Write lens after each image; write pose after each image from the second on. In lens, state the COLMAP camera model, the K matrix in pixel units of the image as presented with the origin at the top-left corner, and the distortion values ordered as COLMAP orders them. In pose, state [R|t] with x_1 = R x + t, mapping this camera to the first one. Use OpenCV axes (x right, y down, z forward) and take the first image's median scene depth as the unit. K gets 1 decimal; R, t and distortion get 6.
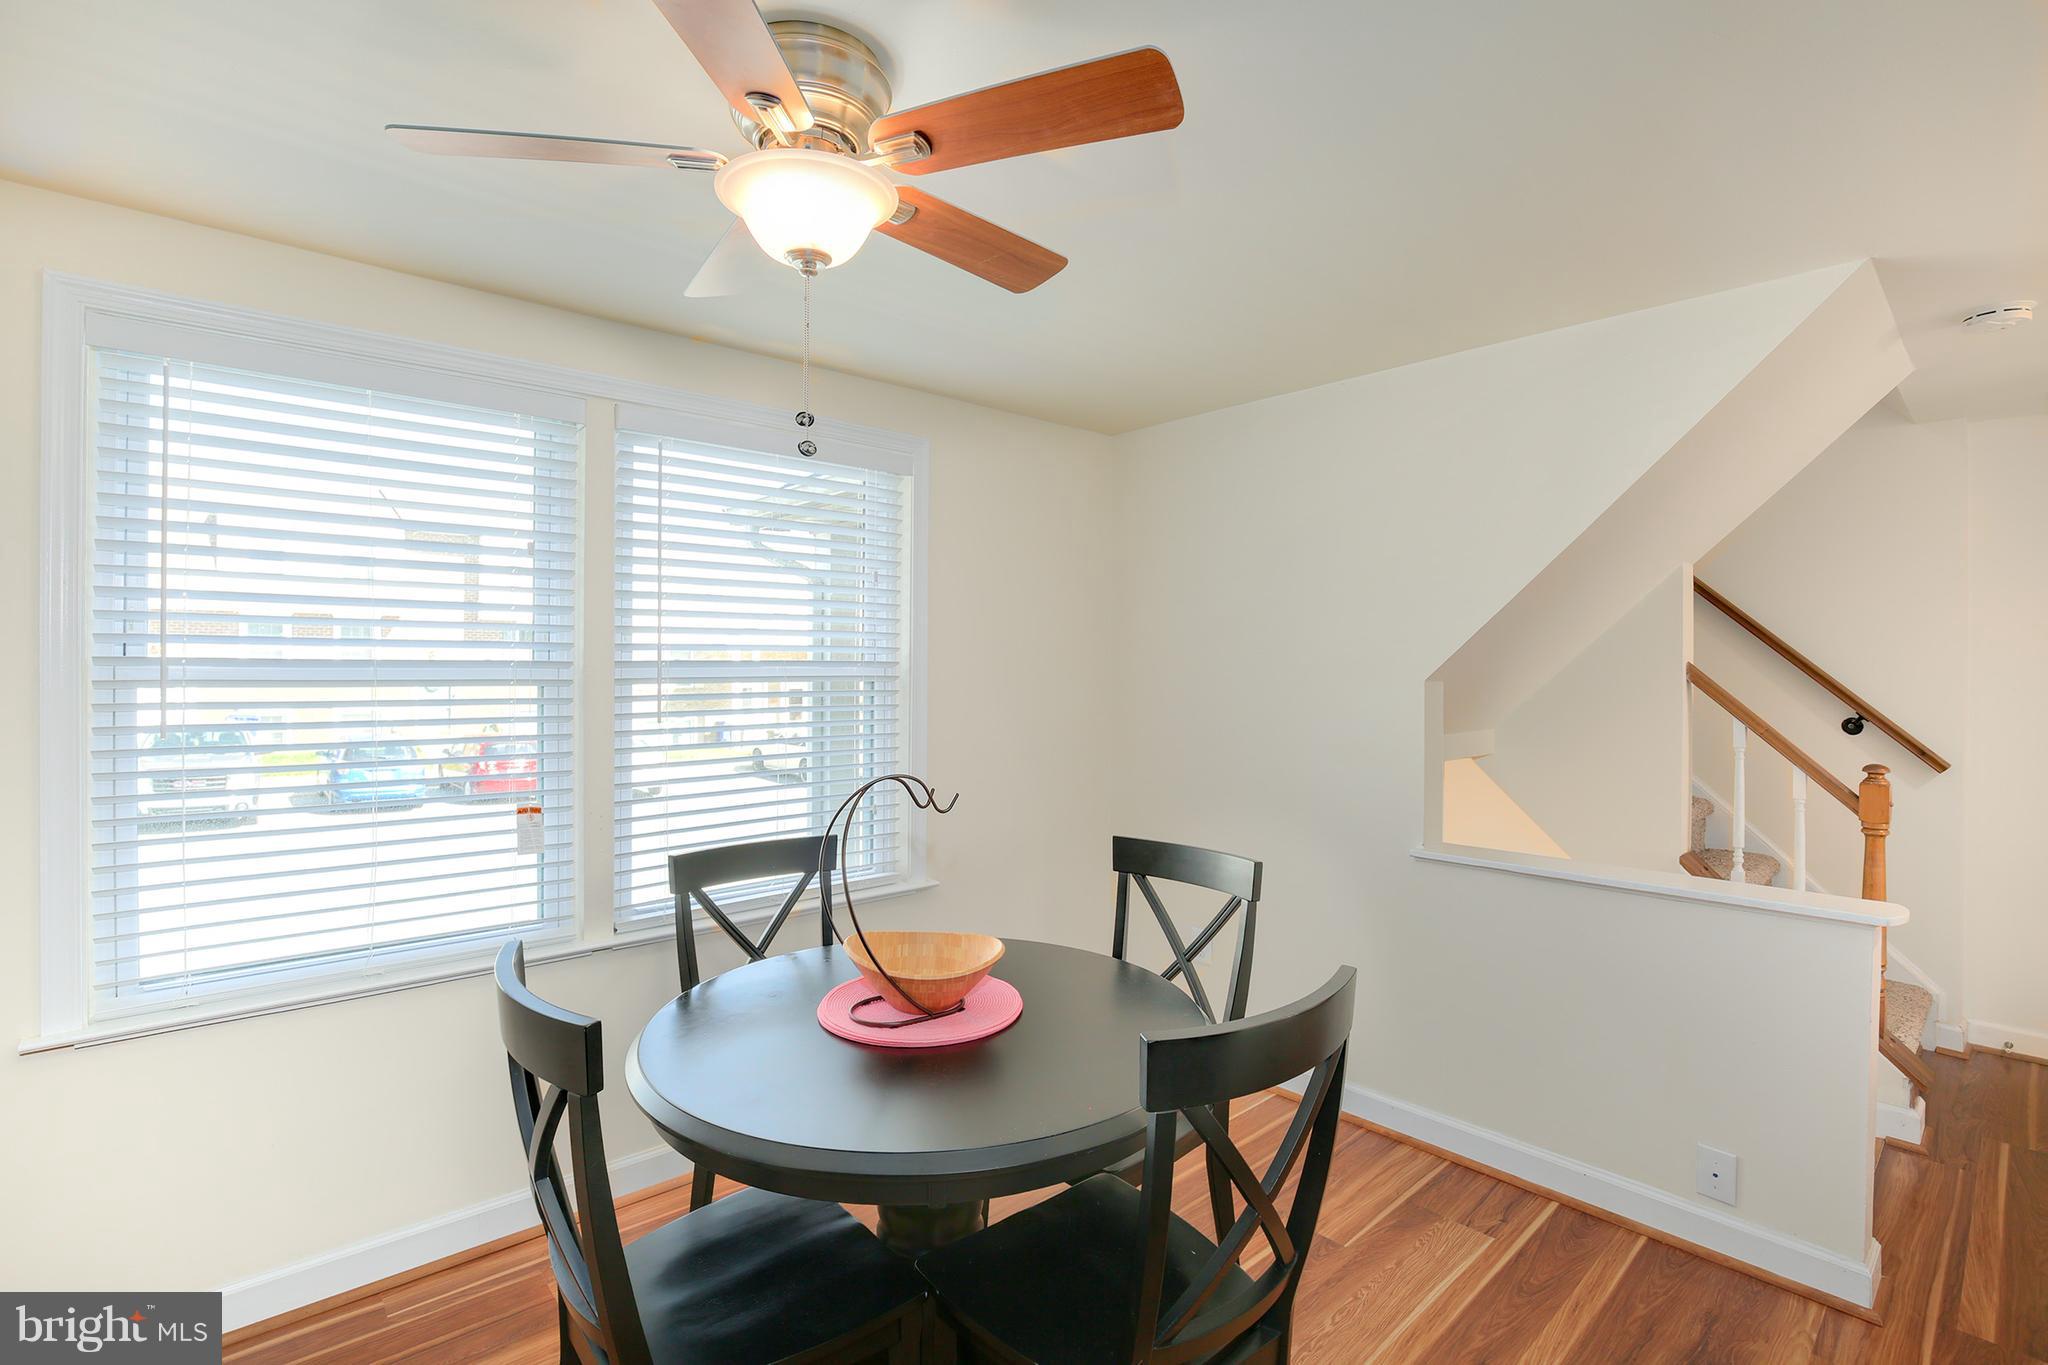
lens RADIAL K [[948.5, 0, 1032.0], [0, 948.5, 680.3], [0, 0, 1]] dist [-0.035812, 0.005751]
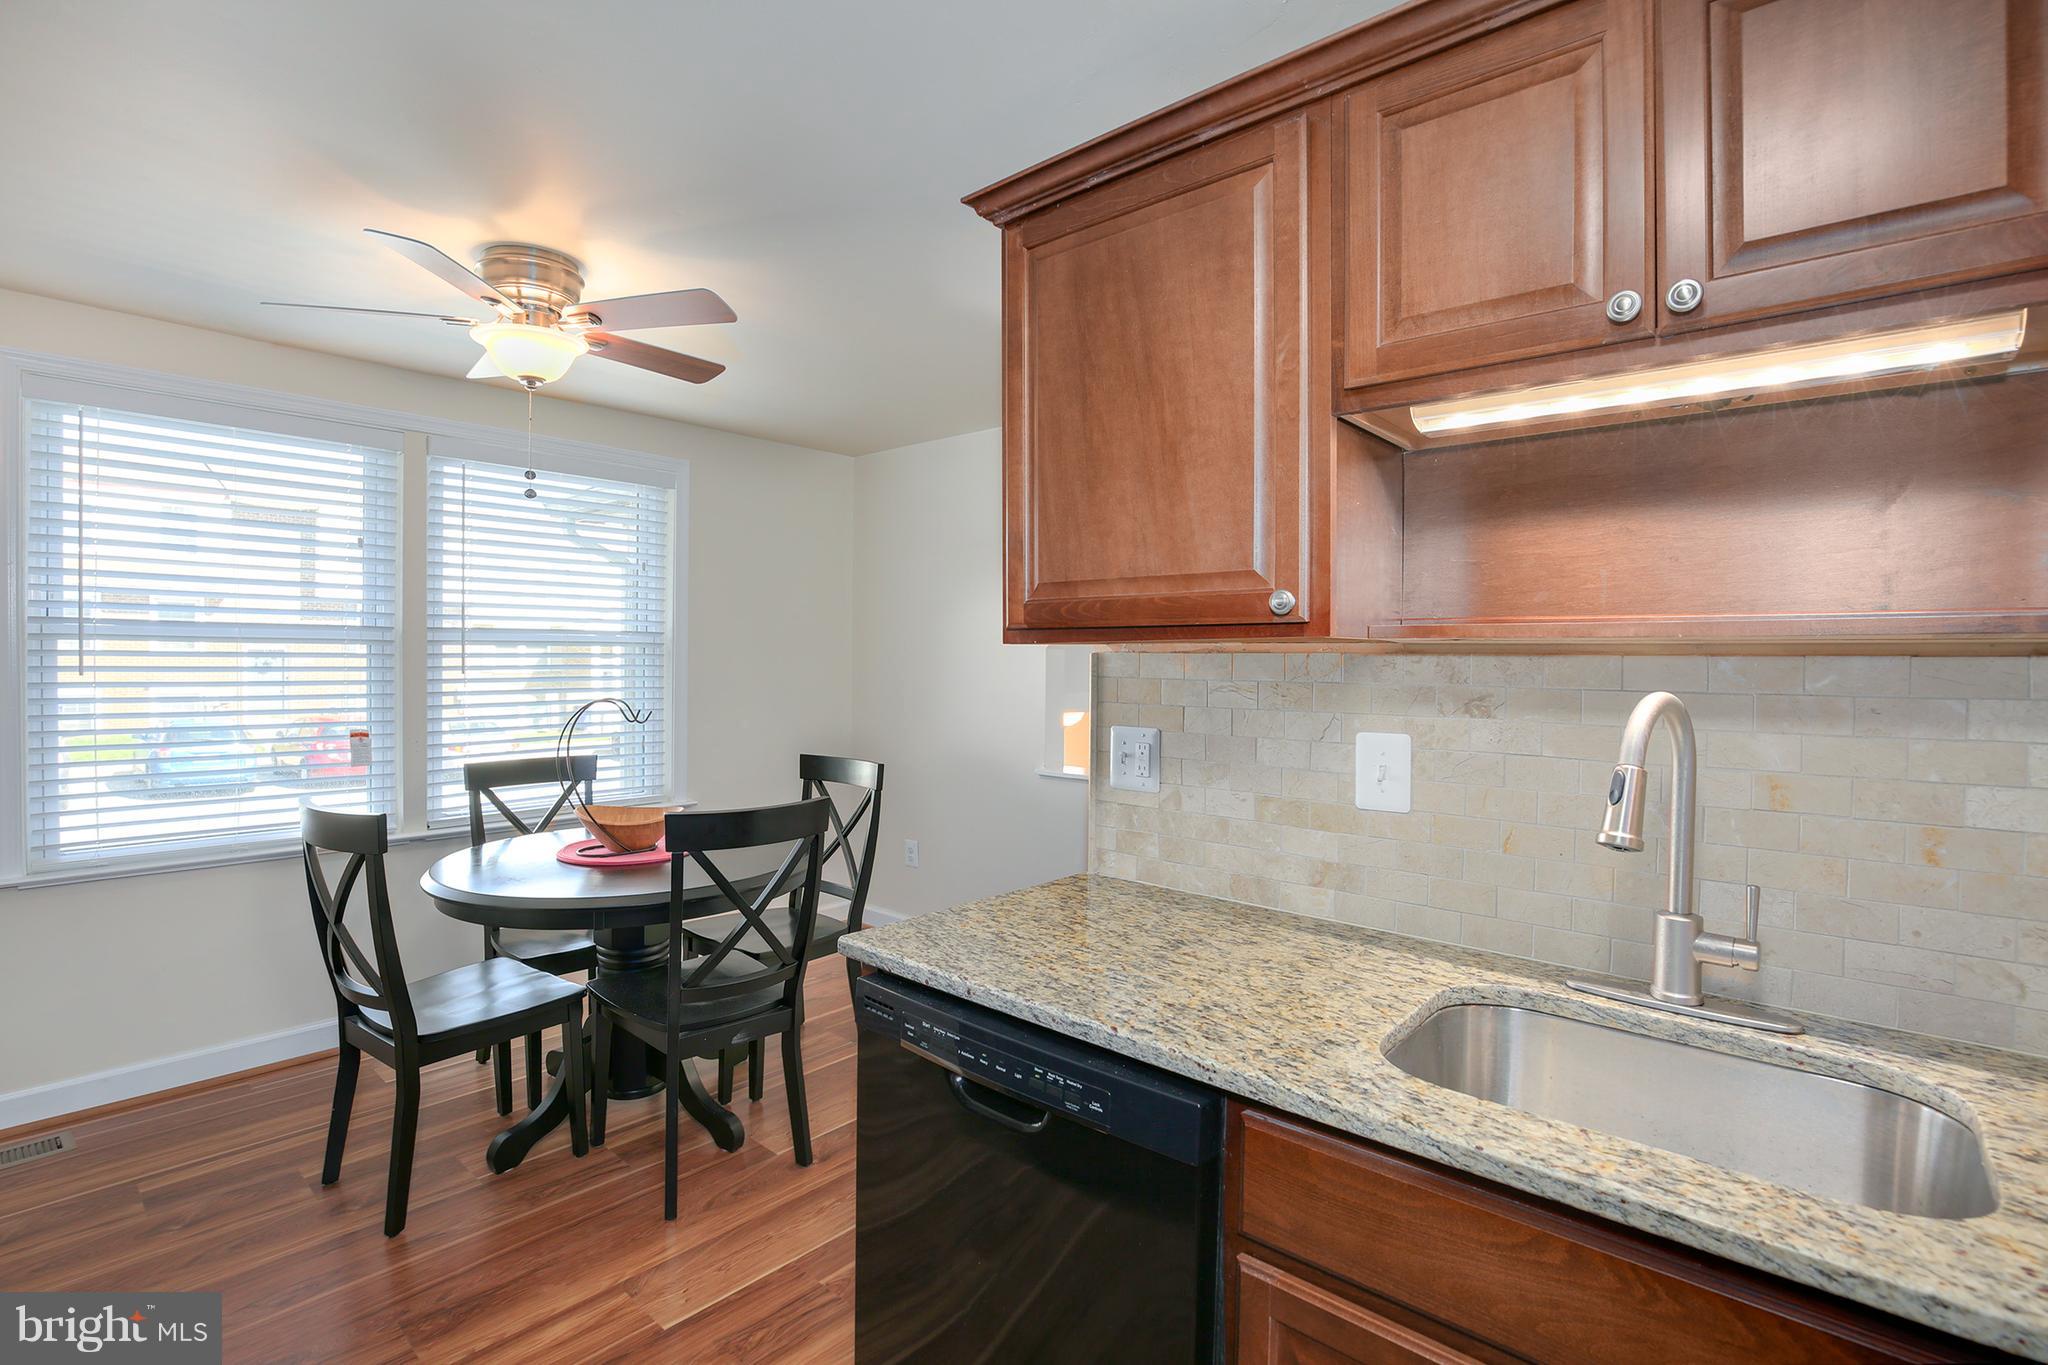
lens RADIAL K [[948.5, 0, 1026.0], [0, 948.5, 678.0], [0, 0, 1]] dist [-0.035812, 0.005751]
pose [[0.992835, 0.003379, 0.119446, 0.261822], [-0.004643, 0.999936, 0.010306, 0.036736], [-0.119404, -0.010786, 0.992787, -0.456577]]
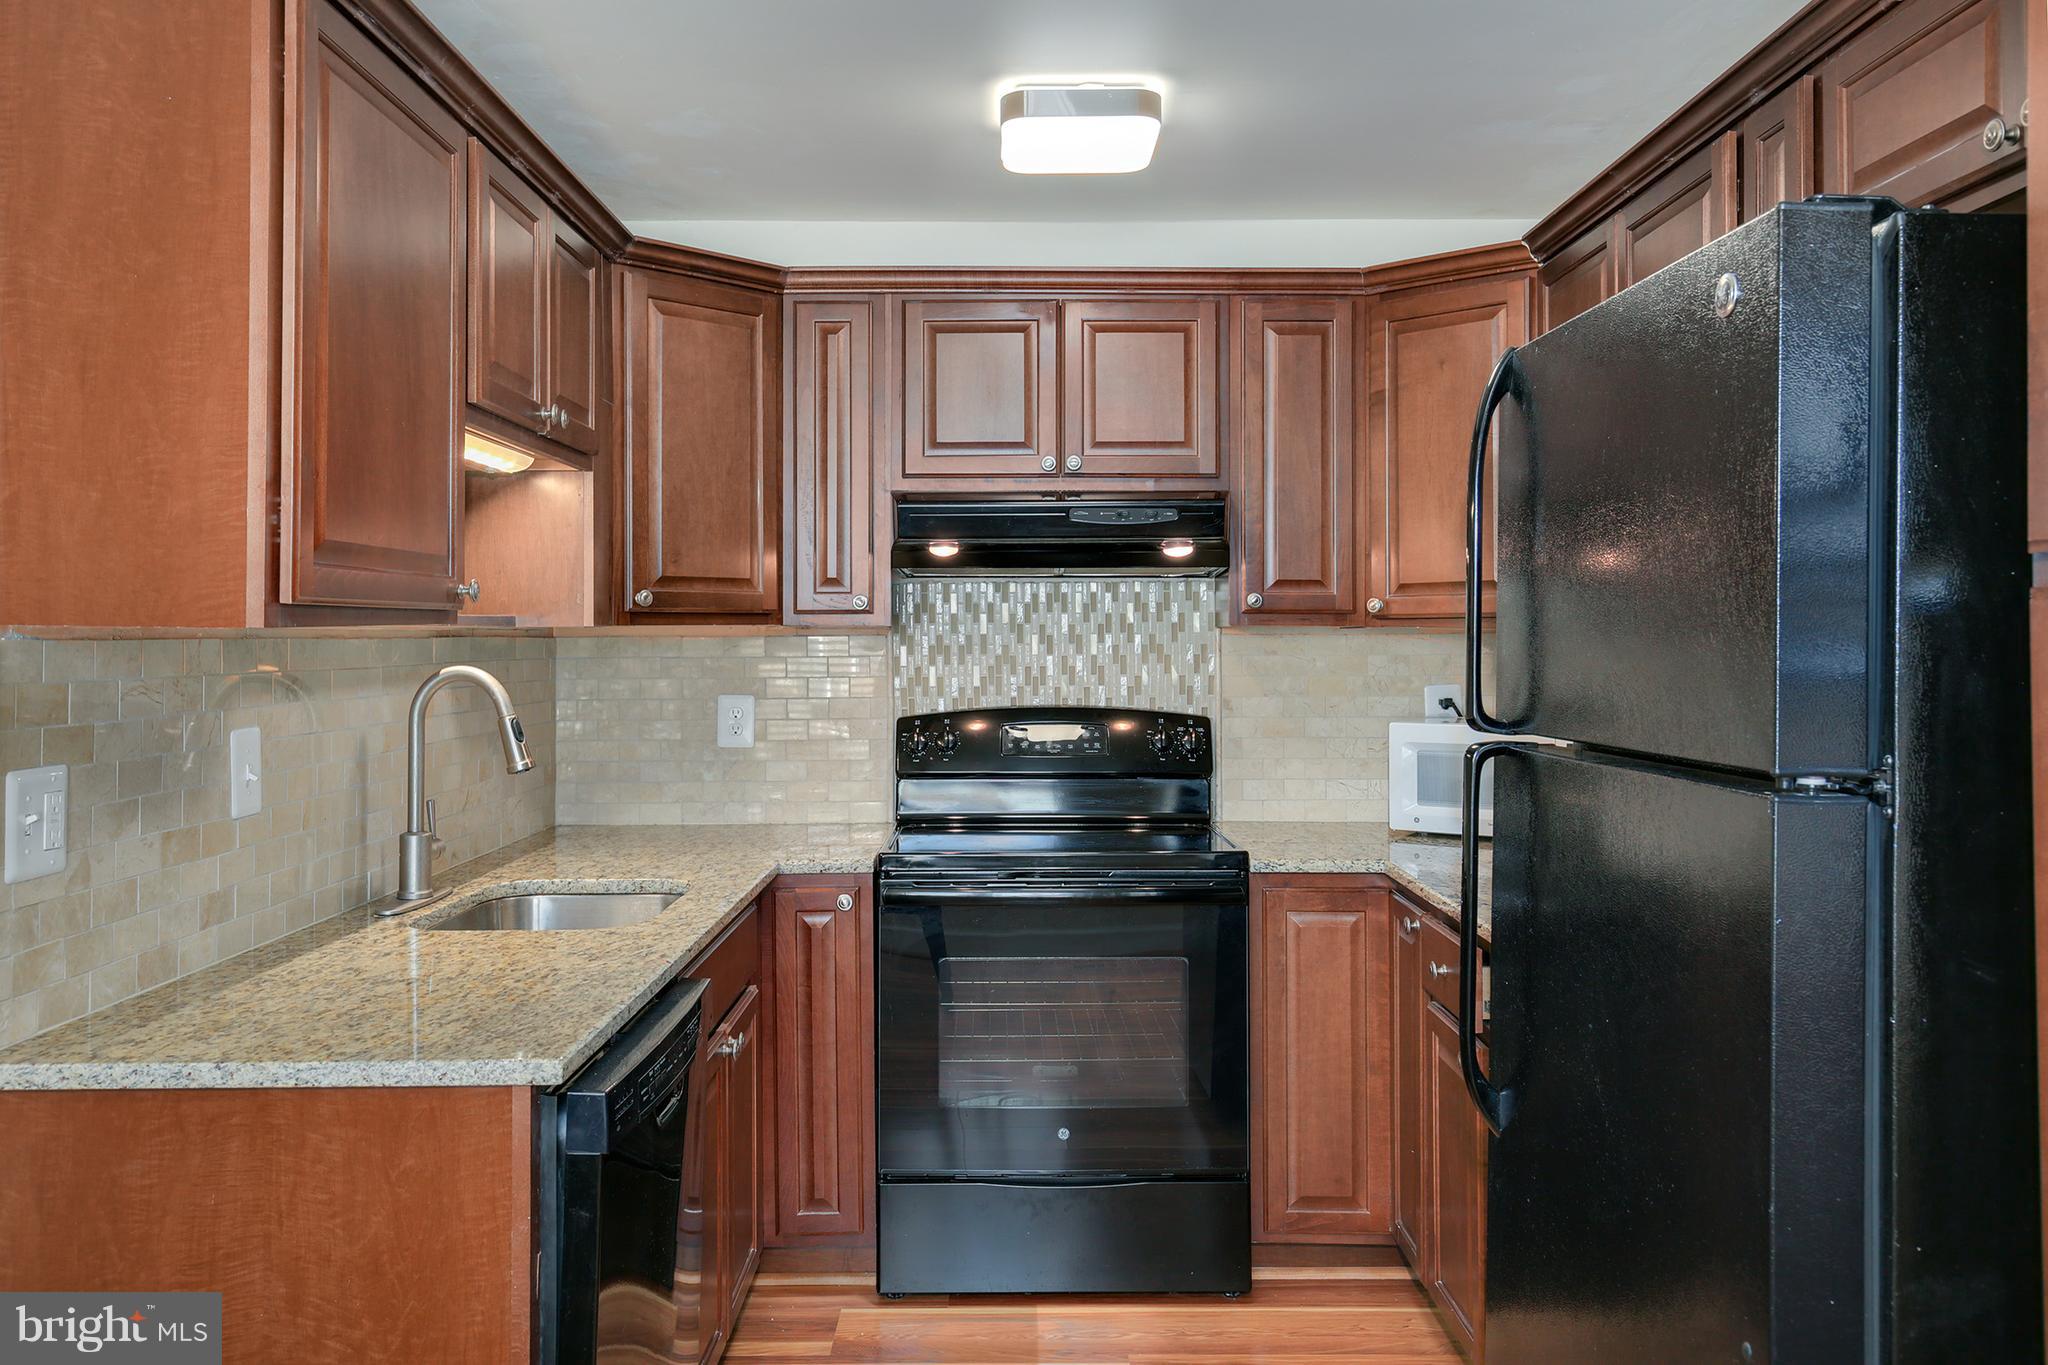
lens RADIAL K [[1587.2, 0, 1007.5], [0, 1587.2, 619.9], [0, 0, 1]] dist [0.013761, 0.005800]
pose [[-0.739389, 0.007515, 0.673237, -0.467844], [0.008499, 0.999962, -0.001828, 0.018390], [-0.673225, 0.004370, -0.739425, 0.641503]]
